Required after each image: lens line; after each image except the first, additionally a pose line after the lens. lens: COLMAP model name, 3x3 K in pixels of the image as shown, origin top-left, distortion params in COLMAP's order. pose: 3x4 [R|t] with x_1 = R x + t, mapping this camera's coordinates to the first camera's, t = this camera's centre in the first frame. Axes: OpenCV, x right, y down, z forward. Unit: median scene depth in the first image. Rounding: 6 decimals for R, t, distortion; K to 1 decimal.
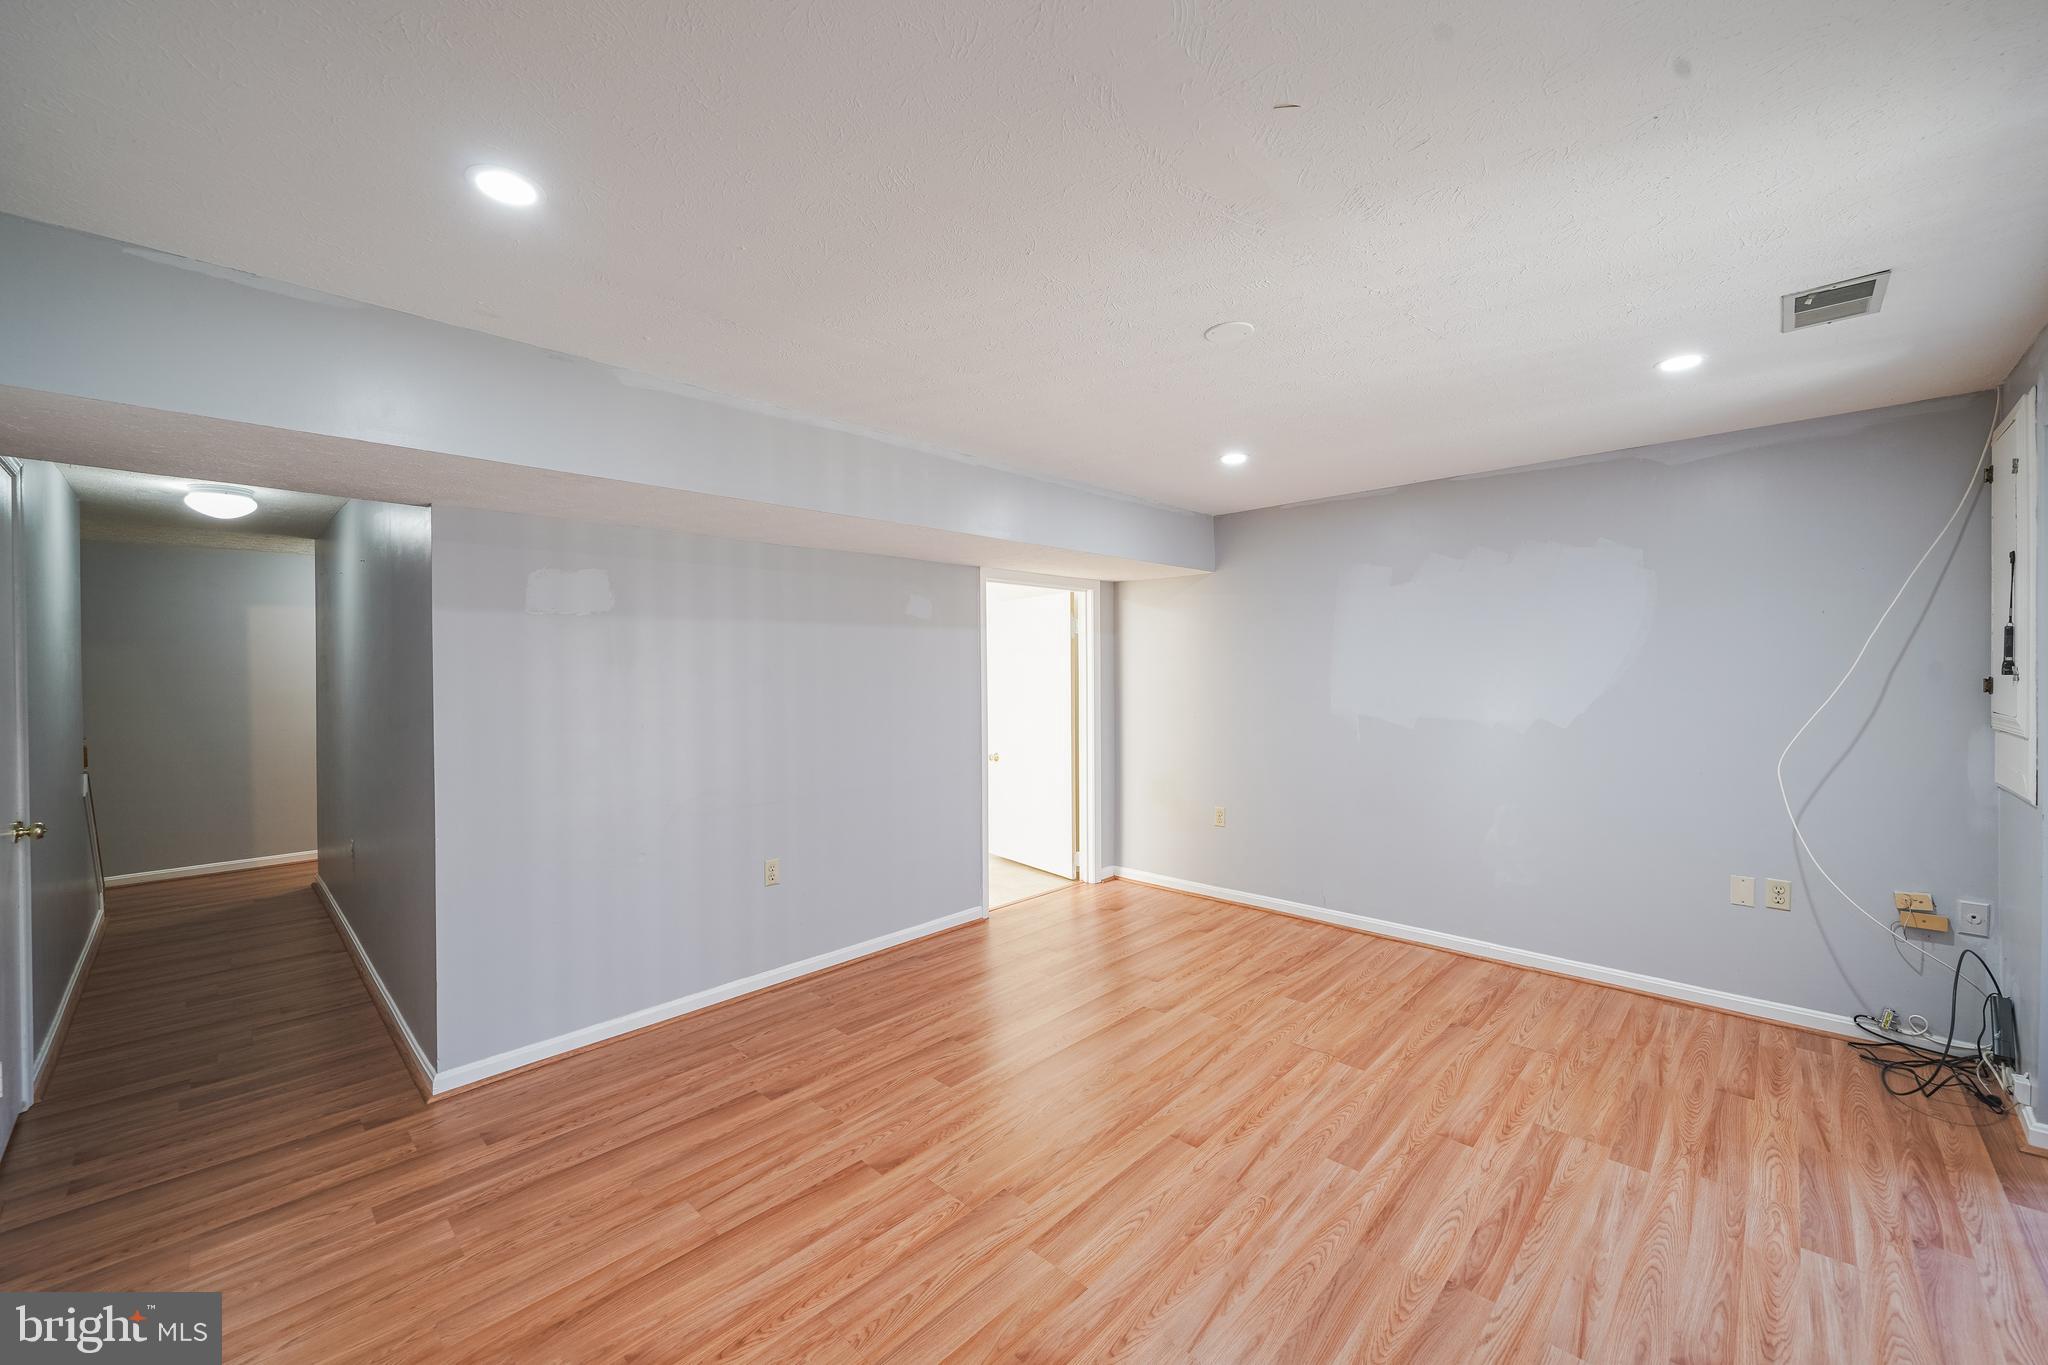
lens RADIAL K [[788.5, 0, 1016.3], [0, 788.5, 676.2], [0, 0, 1]] dist [-0.003538, -0.000098]
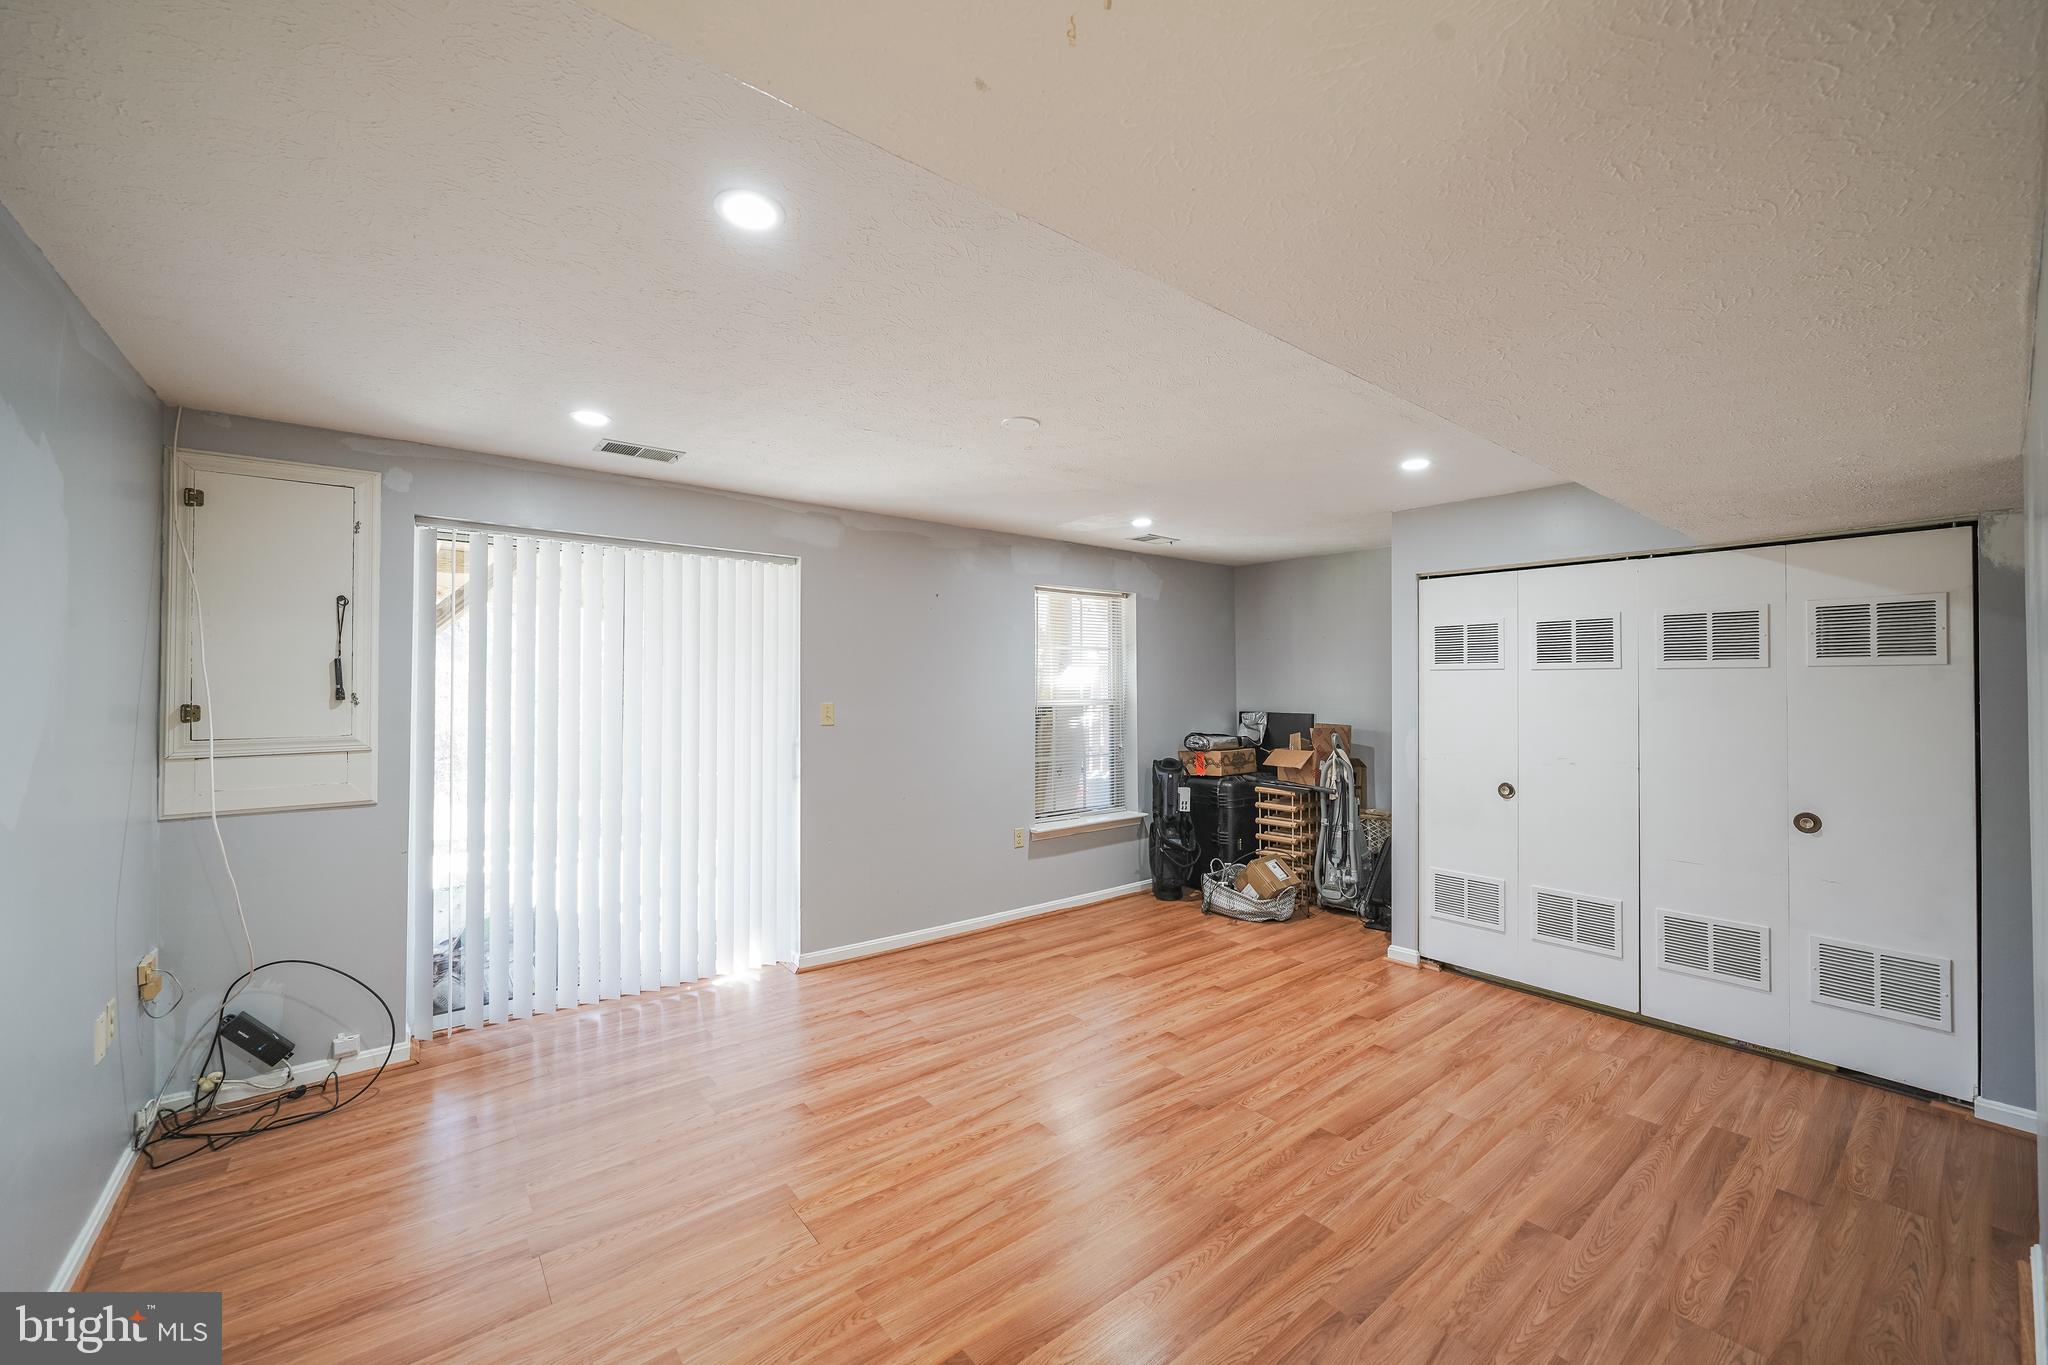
lens RADIAL K [[788.5, 0, 1011.6], [0, 788.5, 677.6], [0, 0, 1]] dist [-0.003538, -0.000098]
pose [[-0.991538, 0.009874, 0.129437, 0.085528], [0.008975, 0.999931, -0.007529, -0.014486], [-0.129503, -0.006304, -0.991559, 1.552657]]
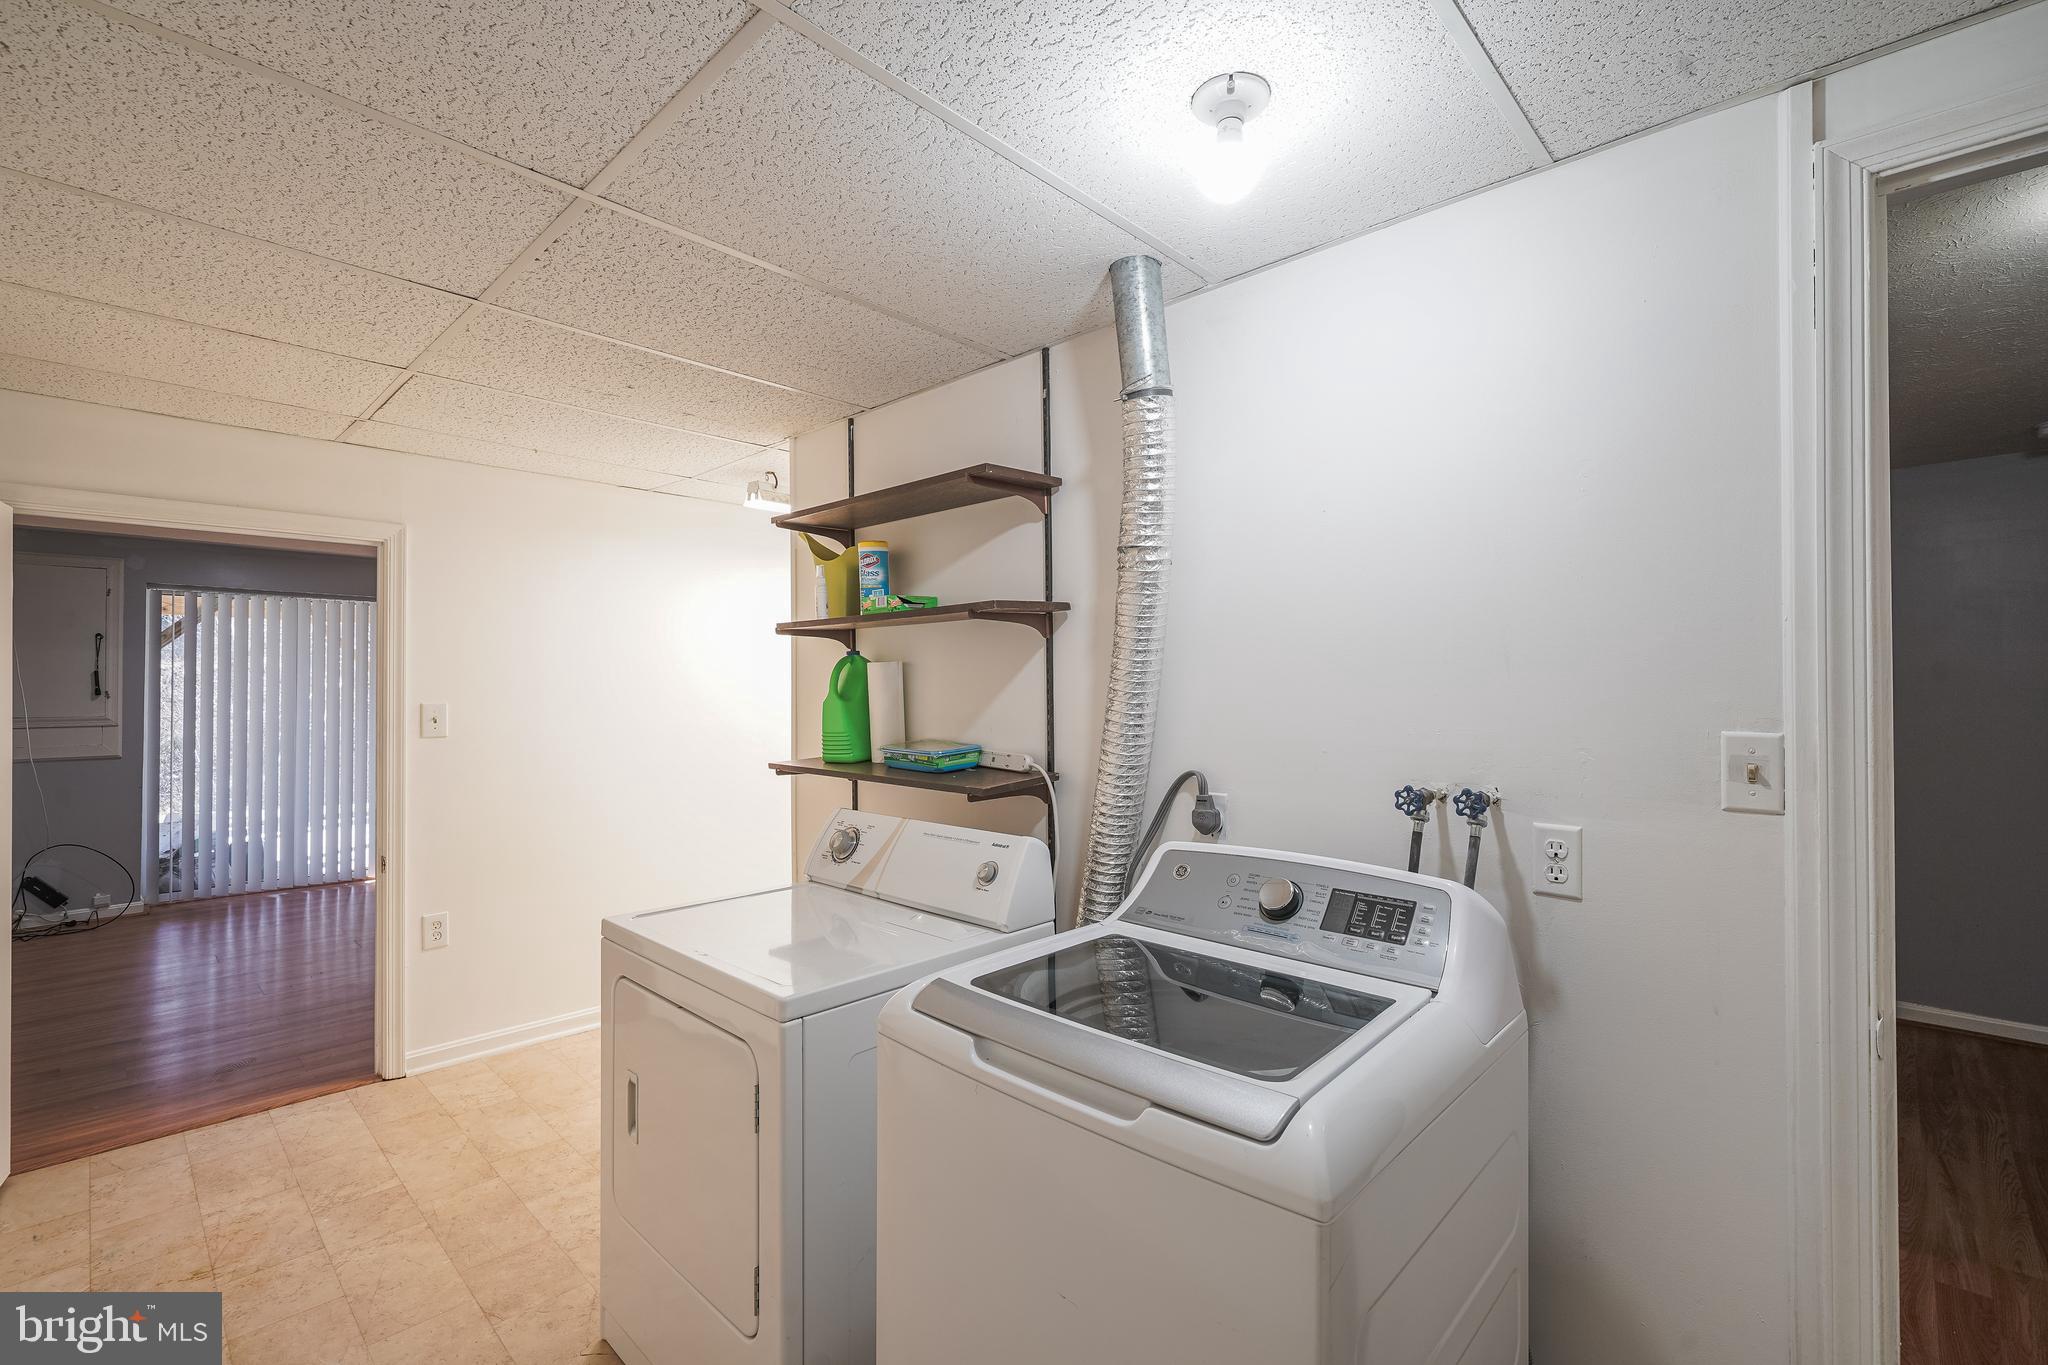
lens RADIAL K [[892.9, 0, 1024.0], [0, 892.9, 672.7], [0, 0, 1]] dist [-0.005245, -0.001258]
pose [[-0.999818, 0.011659, -0.015092, -0.802209], [0.011798, 0.999888, -0.009190, -0.008926], [0.014983, -0.009366, -0.999844, 2.501762]]
